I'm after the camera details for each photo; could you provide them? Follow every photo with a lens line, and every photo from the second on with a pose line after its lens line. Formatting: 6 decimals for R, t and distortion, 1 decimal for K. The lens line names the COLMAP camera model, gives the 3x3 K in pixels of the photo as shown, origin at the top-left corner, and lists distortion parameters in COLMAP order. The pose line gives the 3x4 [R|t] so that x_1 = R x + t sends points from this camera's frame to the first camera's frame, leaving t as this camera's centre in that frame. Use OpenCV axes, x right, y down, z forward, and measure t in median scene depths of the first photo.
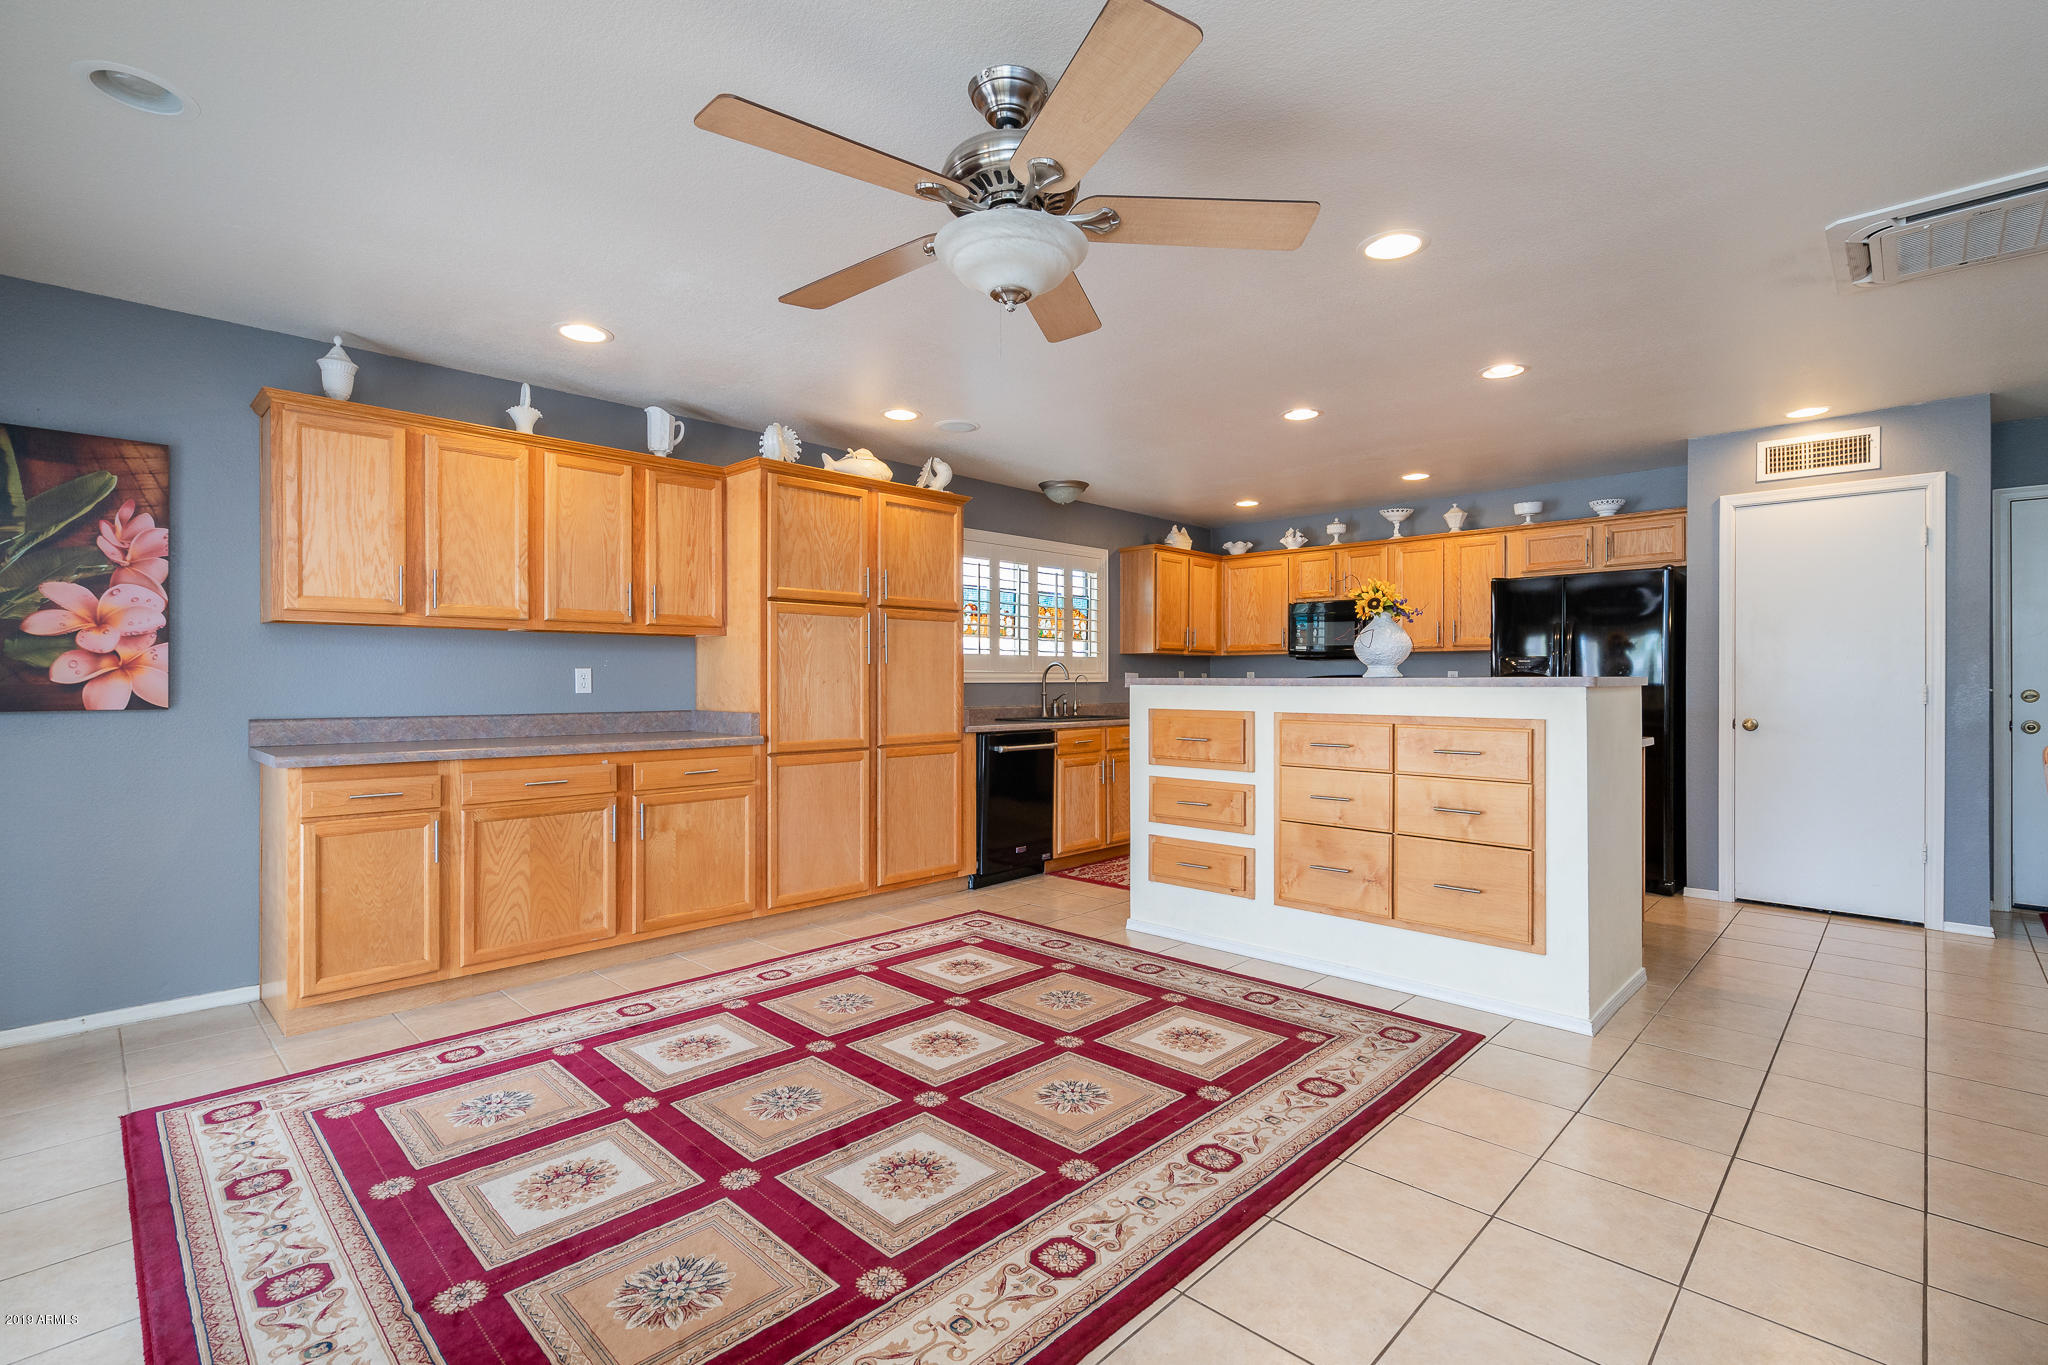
lens RADIAL K [[935.3, 0, 1019.3], [0, 935.3, 677.9], [0, 0, 1]] dist [-0.004530, 0.001884]
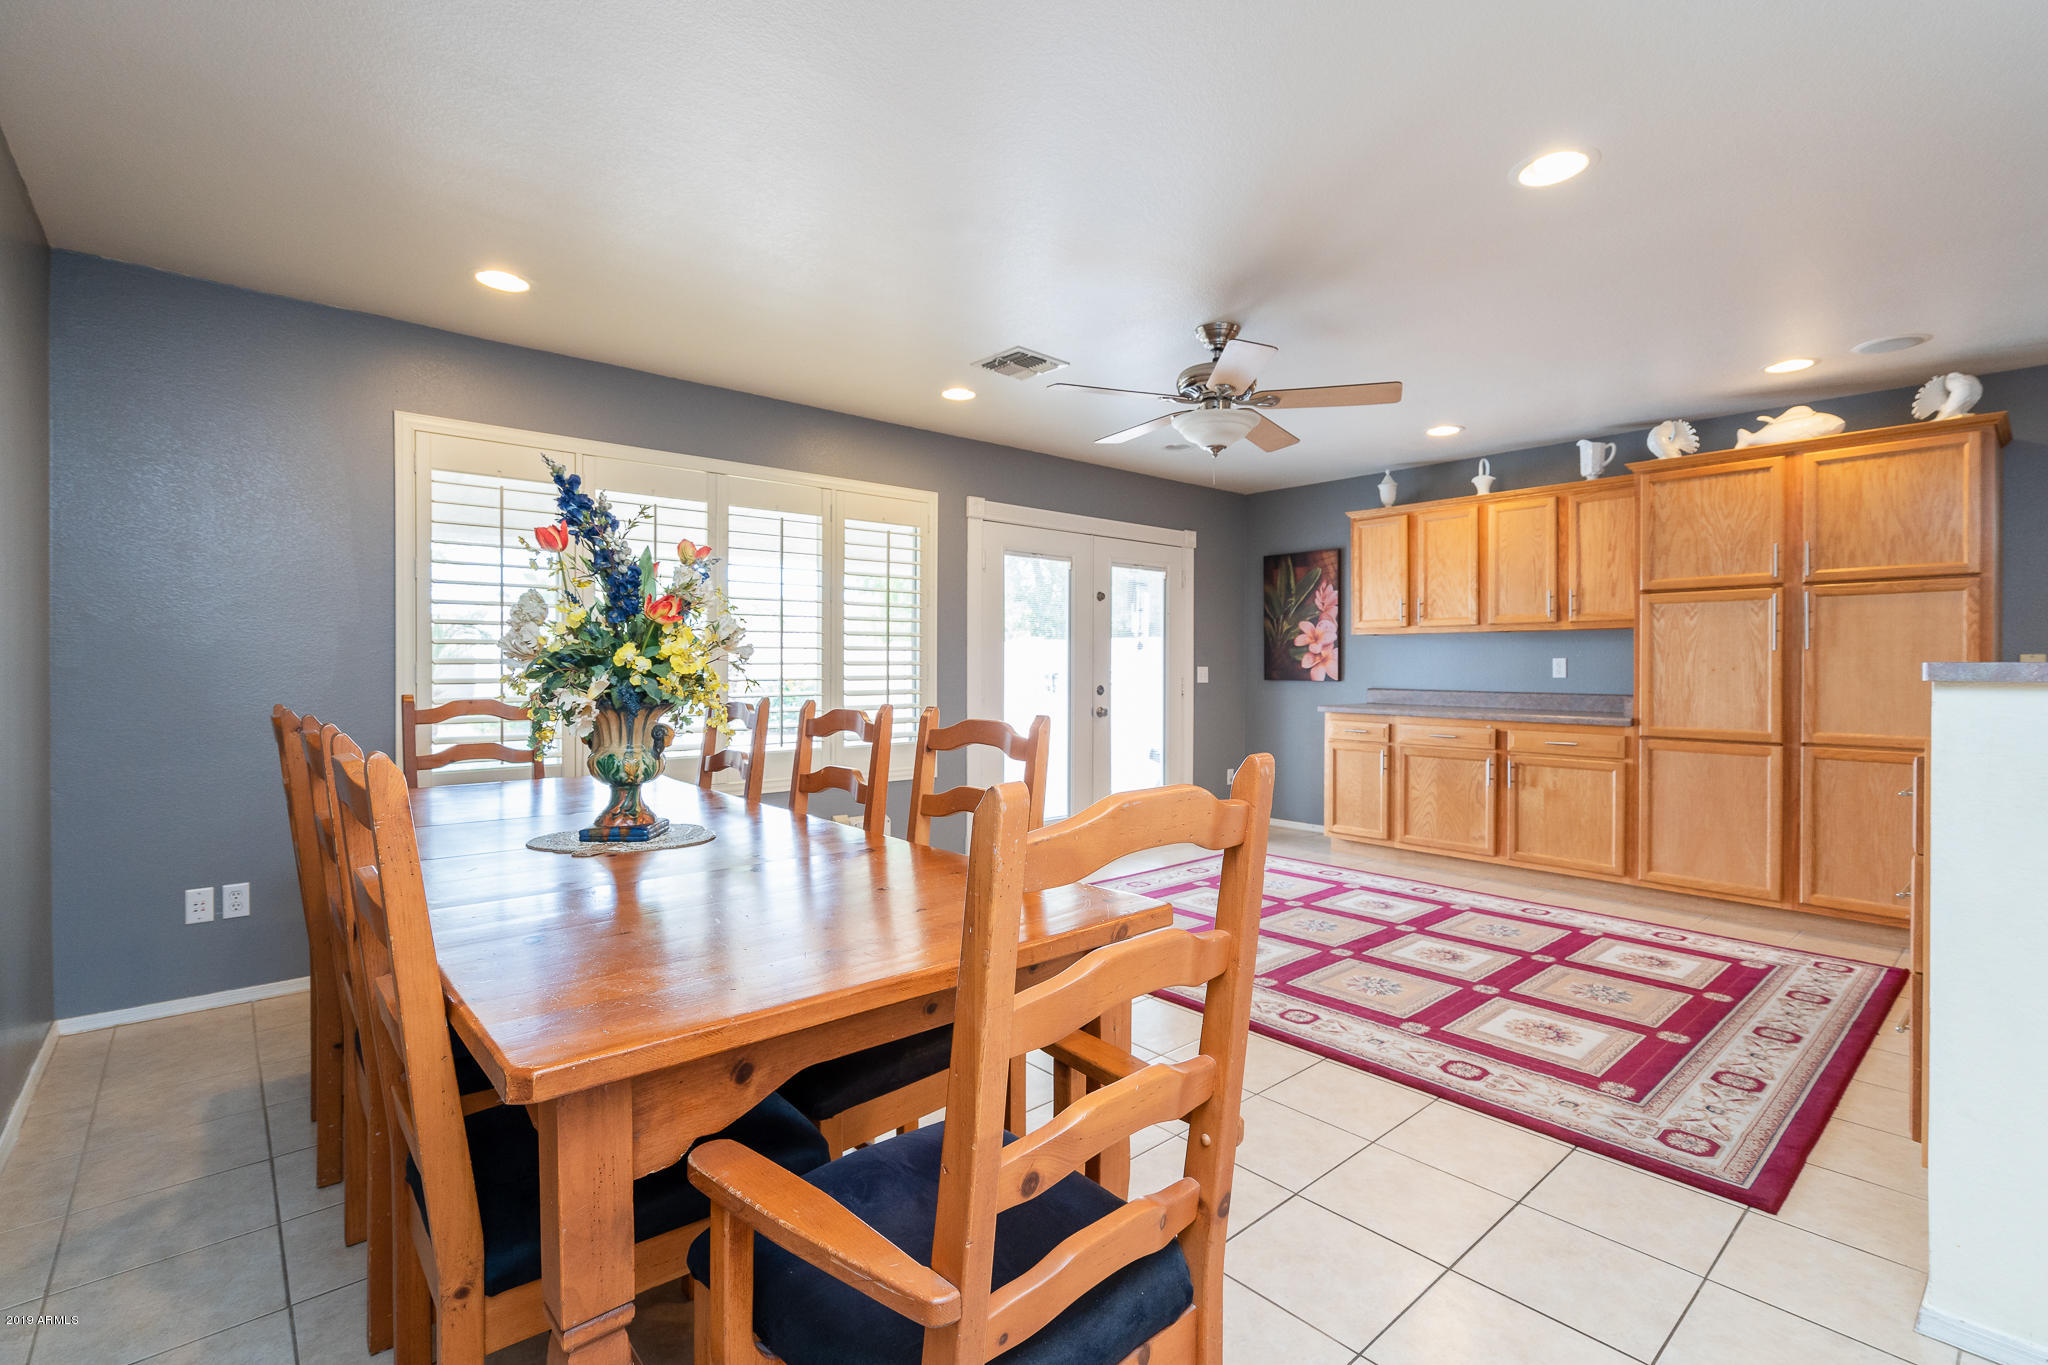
lens RADIAL K [[935.3, 0, 1021.3], [0, 935.3, 663.5], [0, 0, 1]] dist [-0.004530, 0.001884]
pose [[-0.086991, -0.001391, -0.996208, 0.995724], [0.000269, 0.999999, -0.001420, -0.001347], [0.996209, -0.000392, -0.086990, 0.440595]]
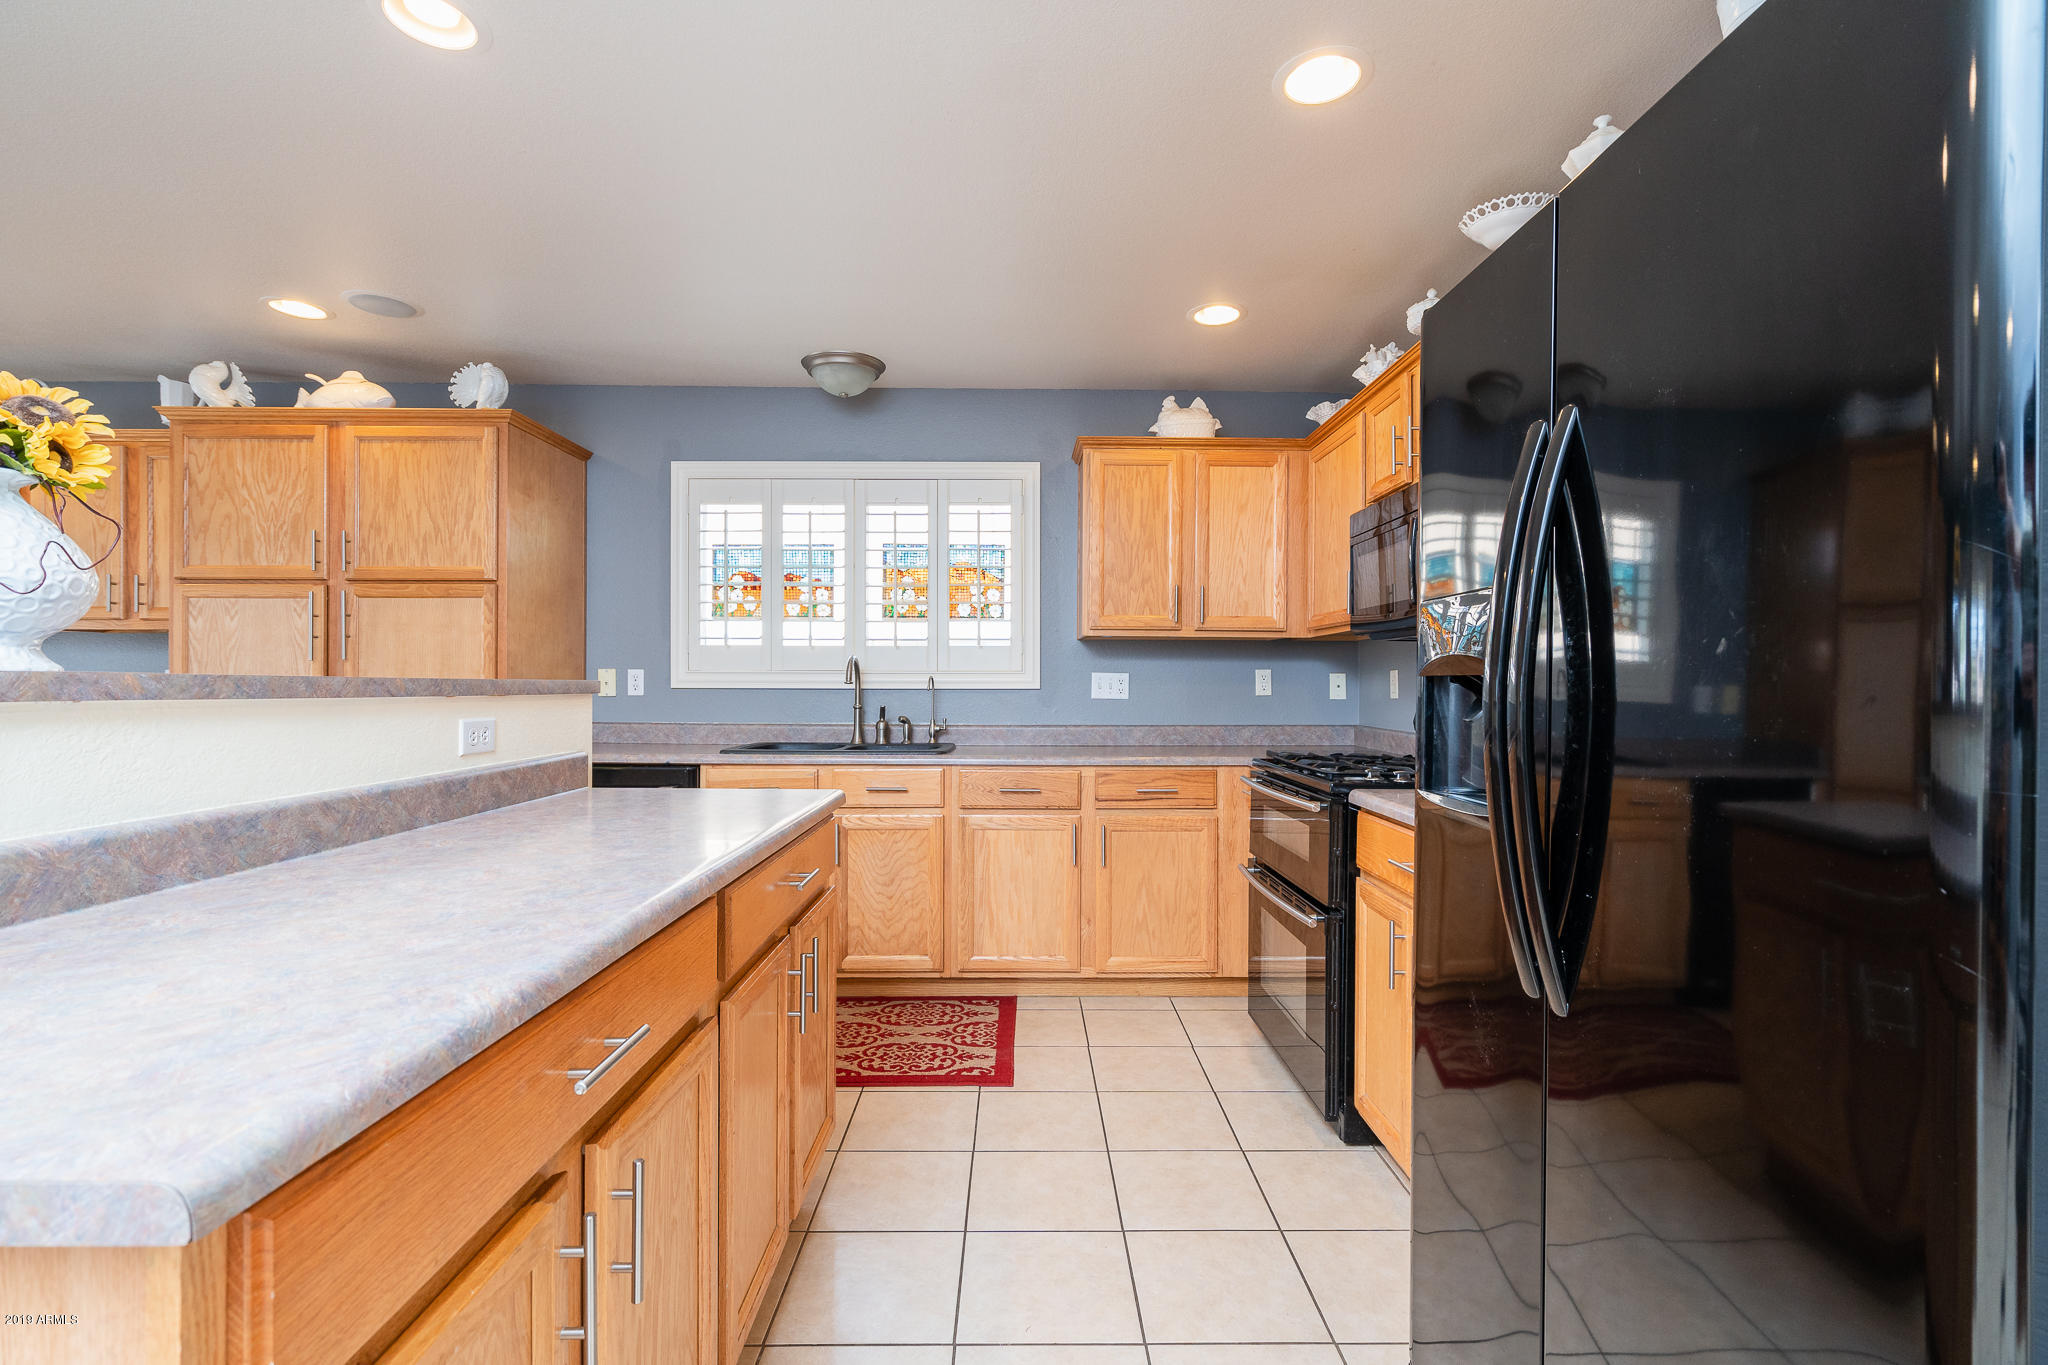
lens RADIAL K [[935.3, 0, 1040.0], [0, 935.3, 693.9], [0, 0, 1]] dist [-0.004530, 0.001884]
pose [[0.711693, 0.002126, -0.702487, 0.951330], [-0.000696, 0.999997, 0.002321, 0.011878], [0.702490, -0.001163, 0.711693, 1.095713]]
